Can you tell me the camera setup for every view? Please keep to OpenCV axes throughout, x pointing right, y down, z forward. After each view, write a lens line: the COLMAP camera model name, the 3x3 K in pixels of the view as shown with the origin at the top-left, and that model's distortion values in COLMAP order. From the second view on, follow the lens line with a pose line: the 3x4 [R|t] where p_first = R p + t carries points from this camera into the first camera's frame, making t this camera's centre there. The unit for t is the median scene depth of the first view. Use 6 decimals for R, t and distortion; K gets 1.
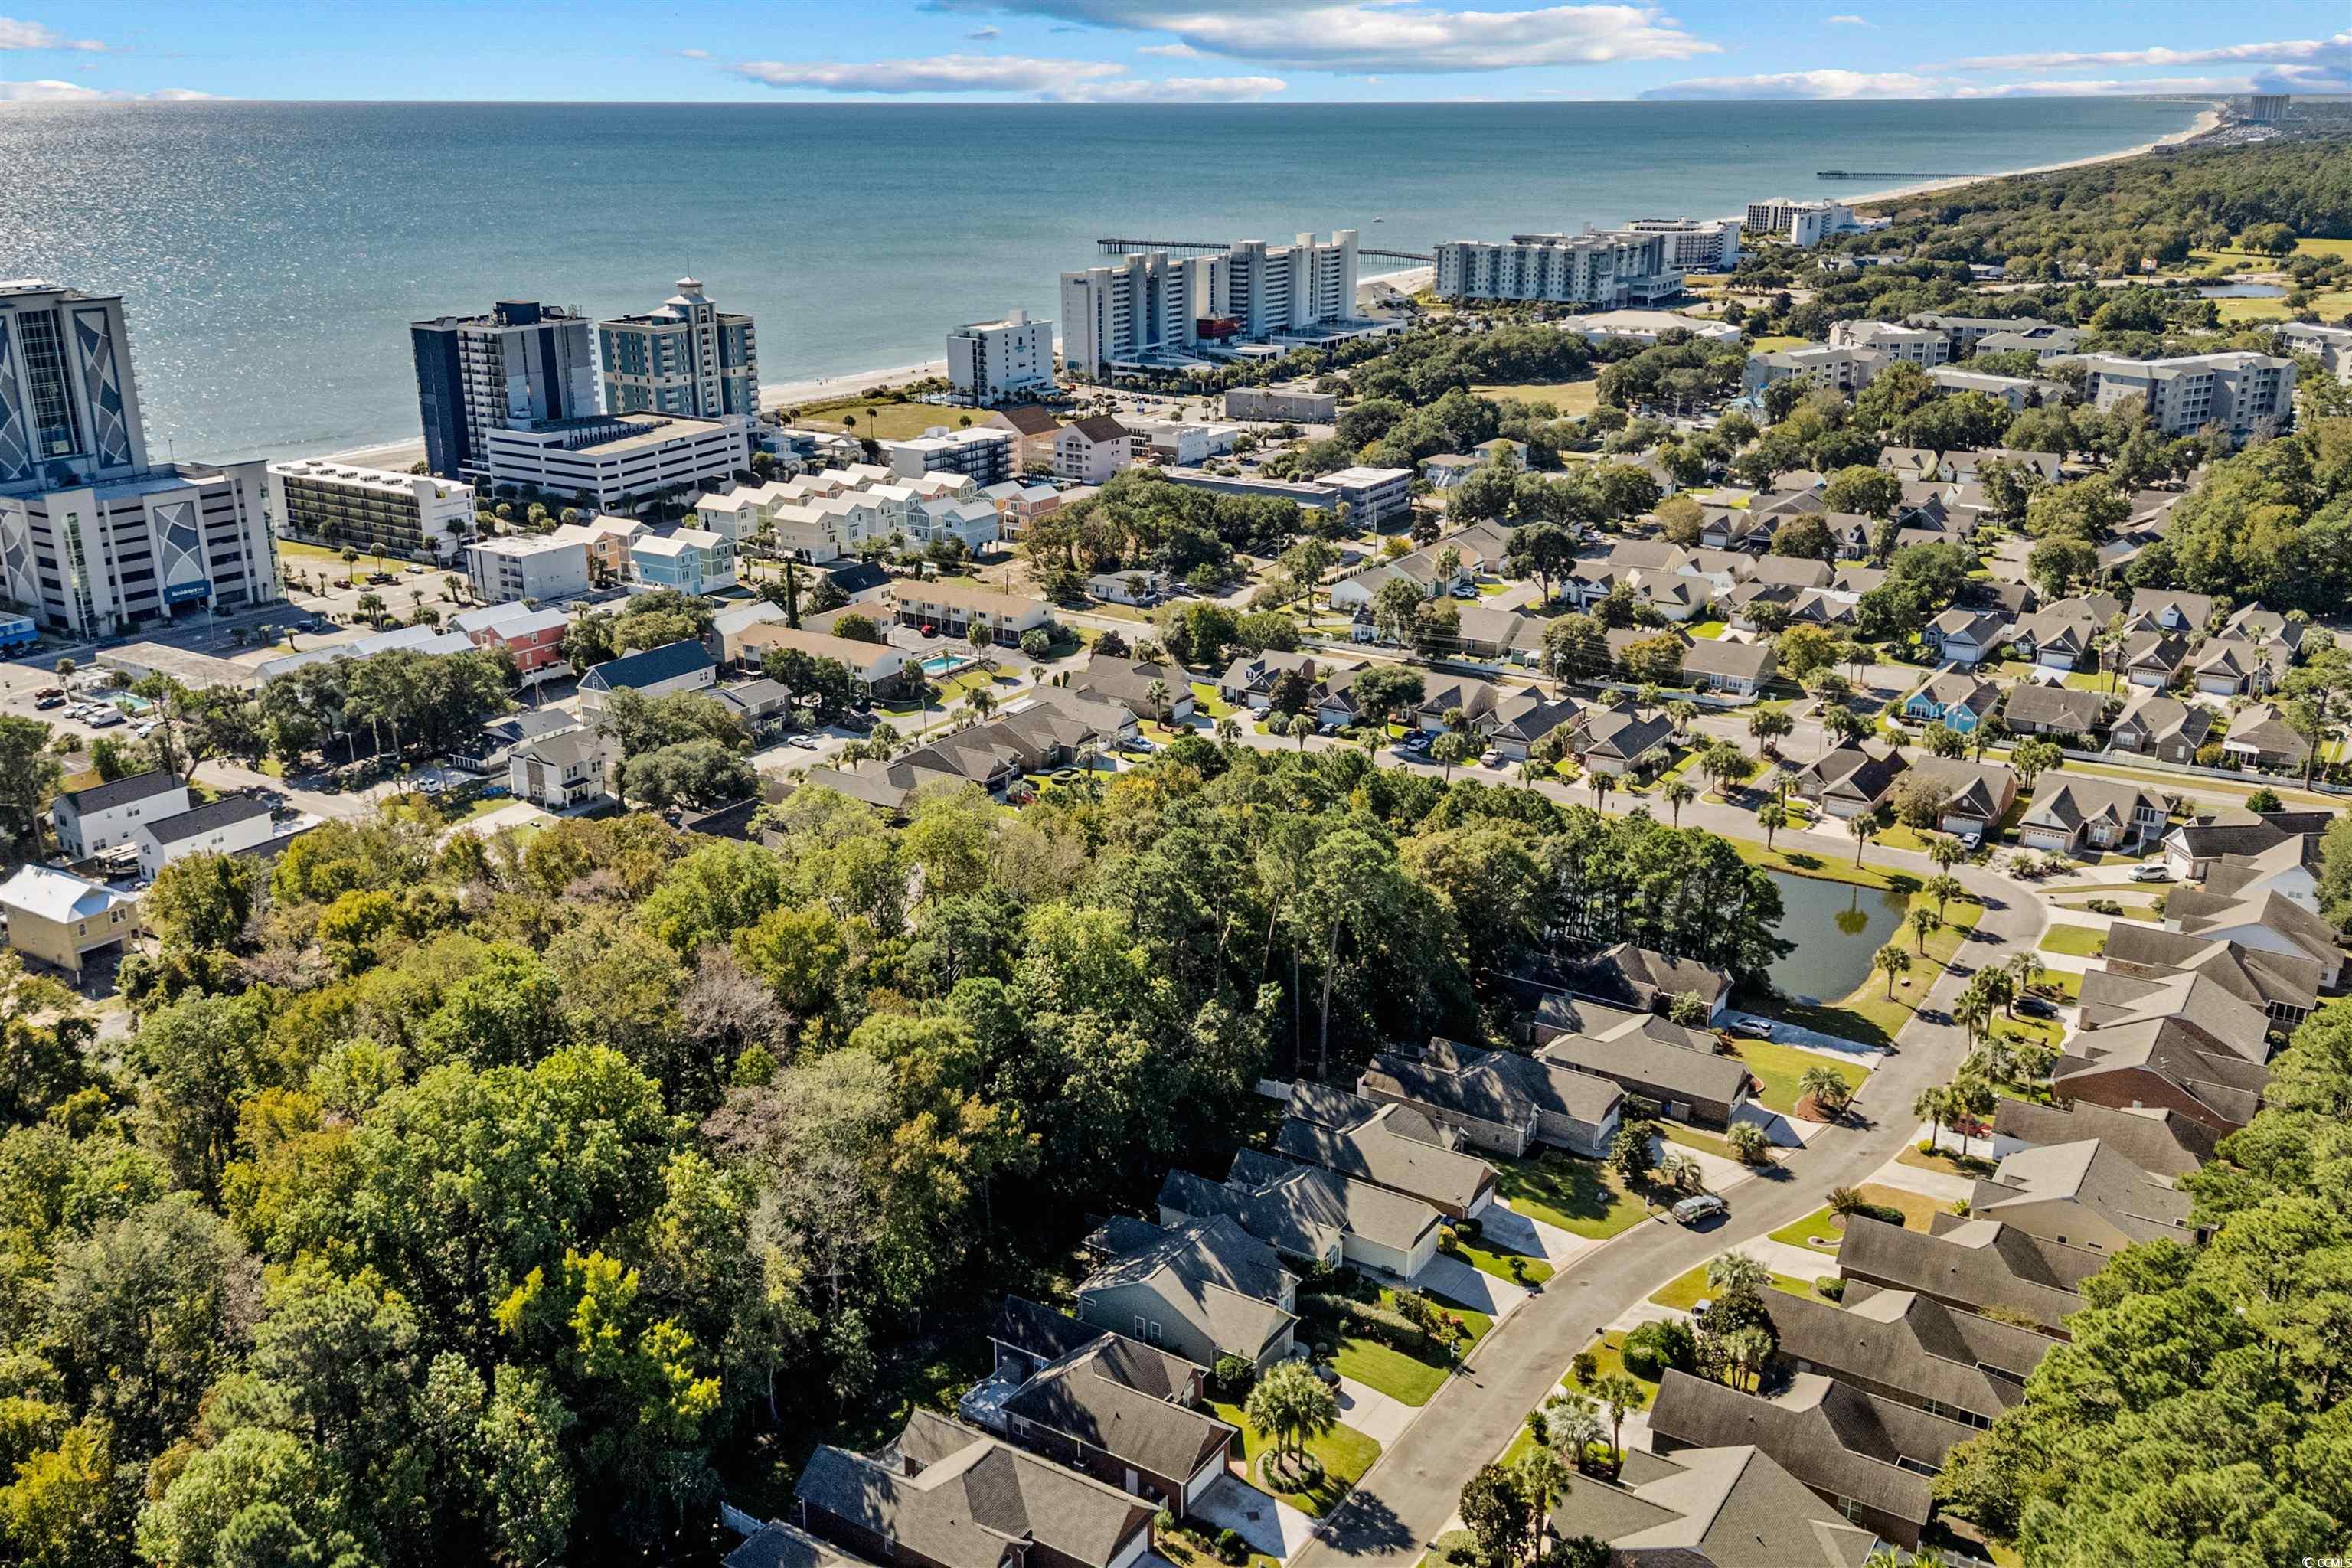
lens RADIAL K [[2027.5, 0, 1168.9], [0, 2027.5, 787.5], [0, 0, 1]] dist [0.052702, -0.051125]
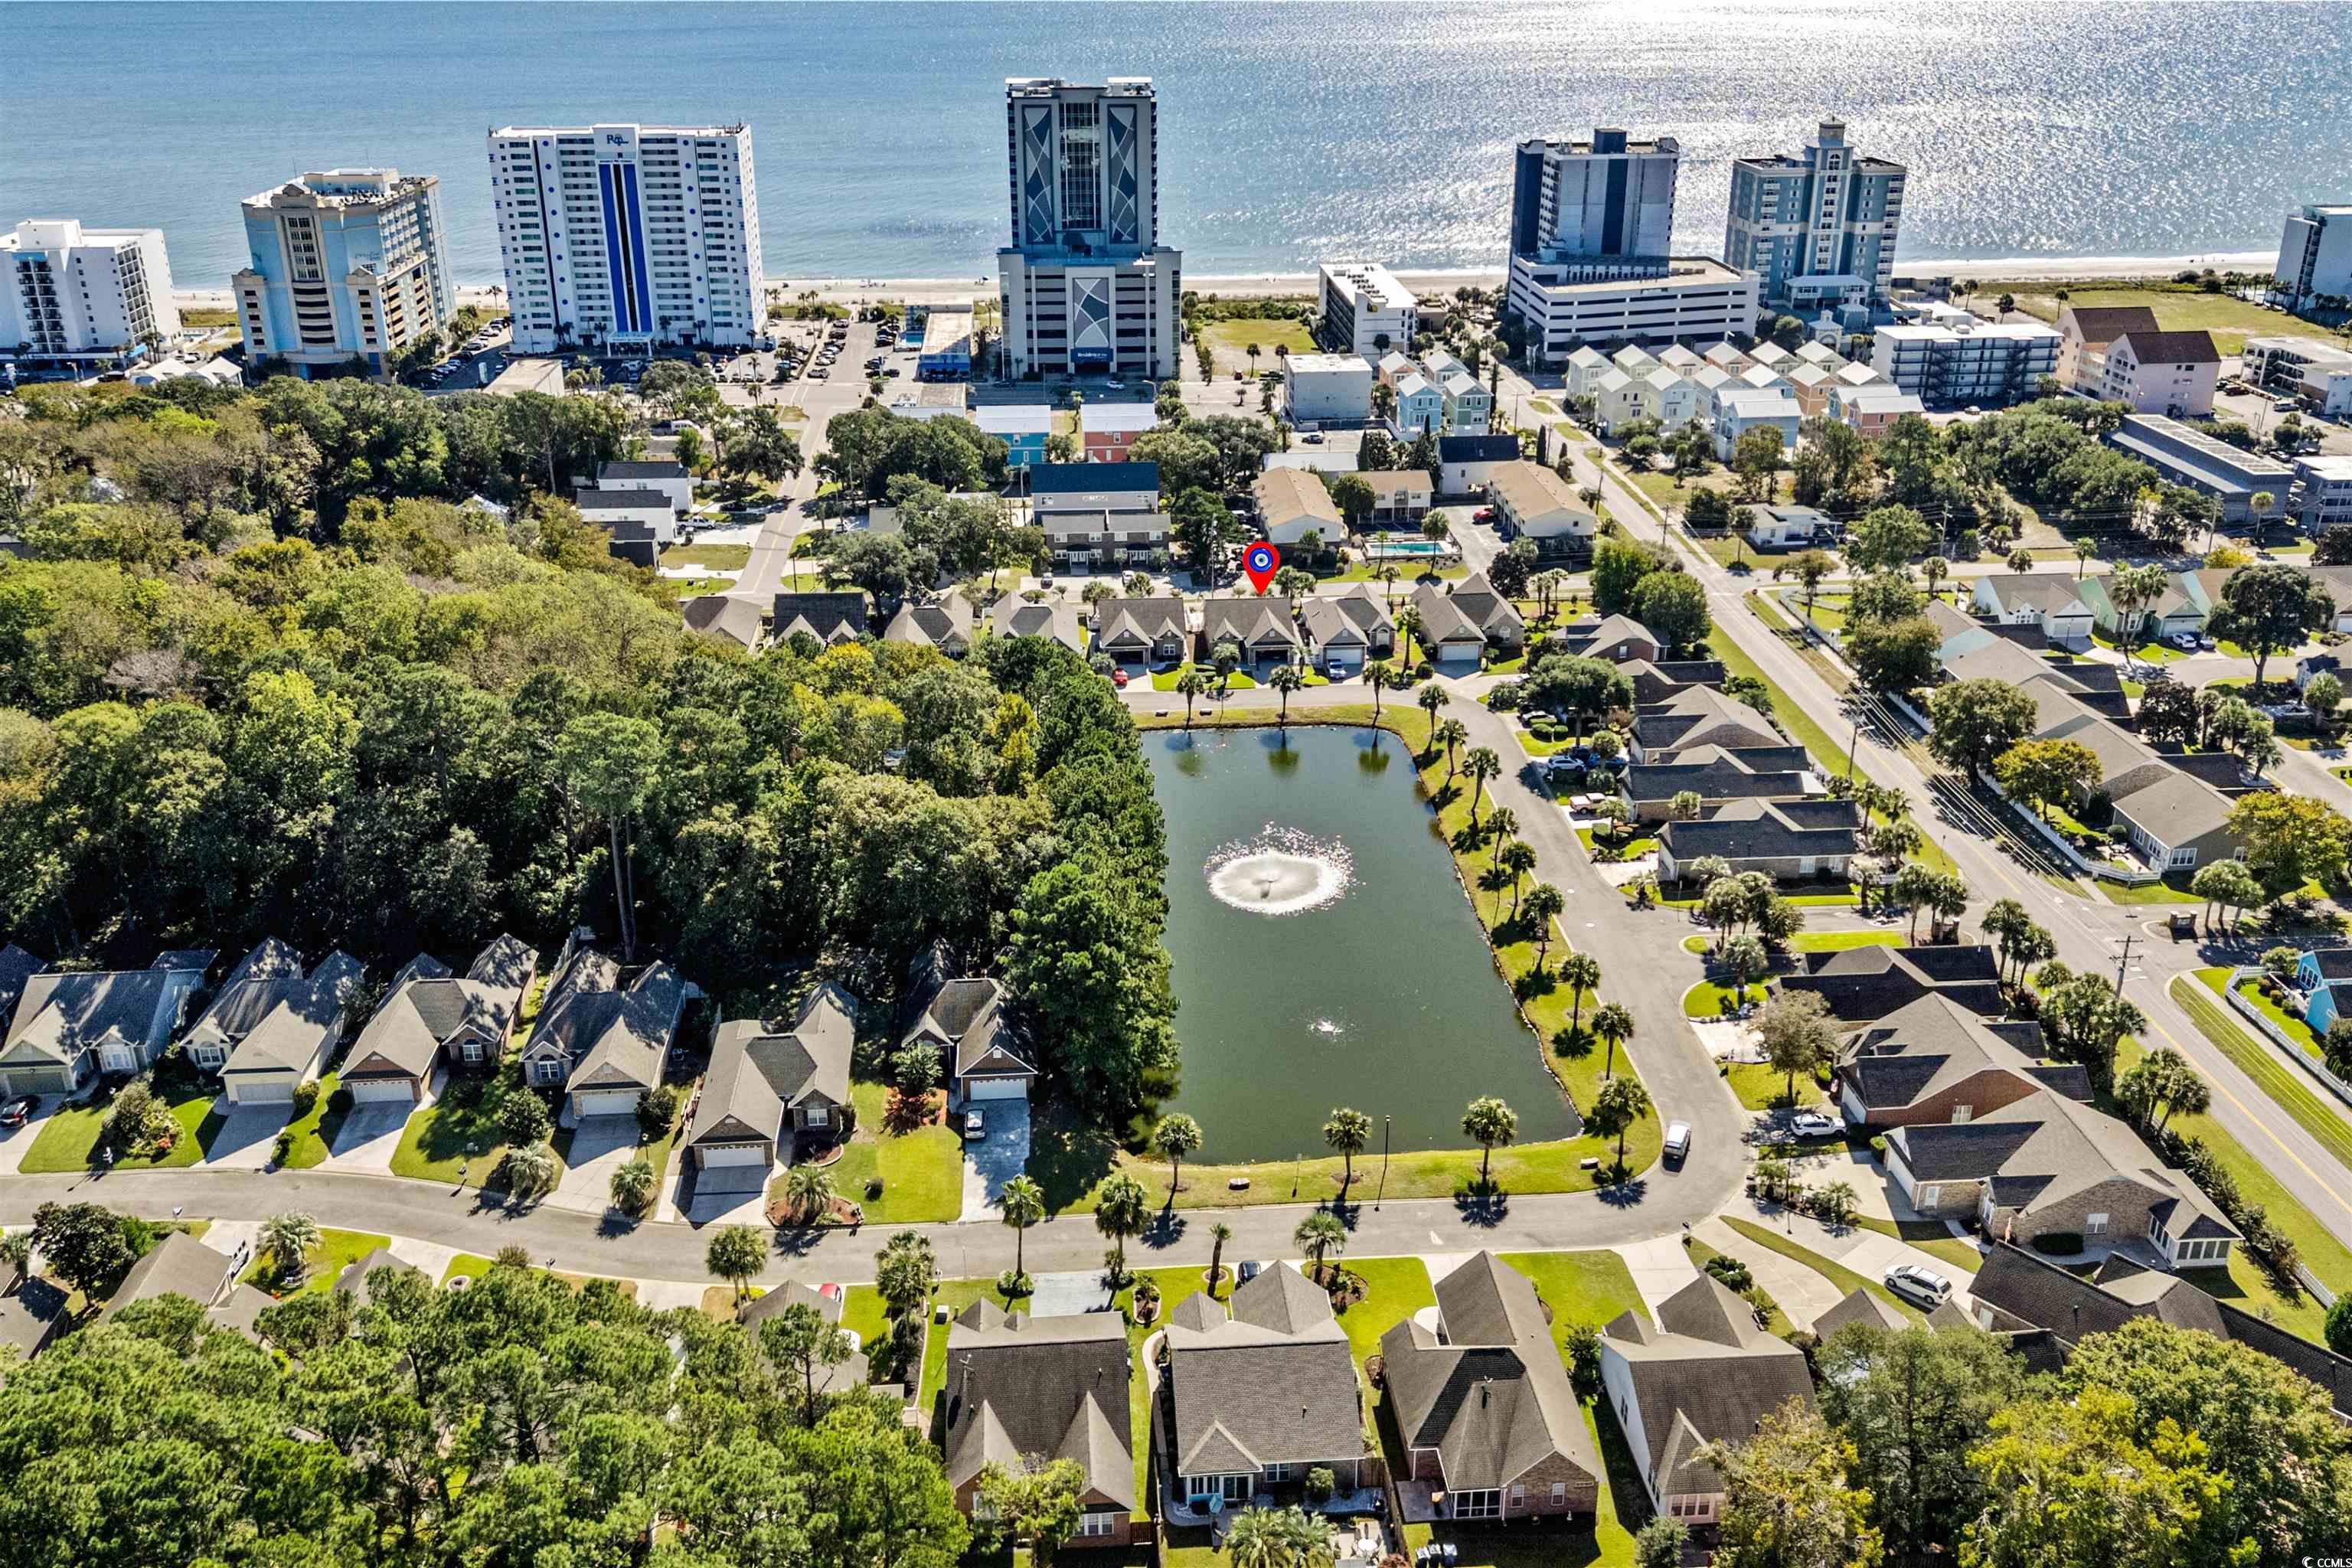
lens RADIAL K [[2027.5, 0, 1174.3], [0, 2027.5, 795.0], [0, 0, 1]] dist [0.052702, -0.051125]
pose [[0.610686, 0.320443, -0.724140, 0.473229], [-0.254226, 0.945395, 0.203956, -0.104842], [0.749954, 0.059542, 0.658805, 0.271600]]
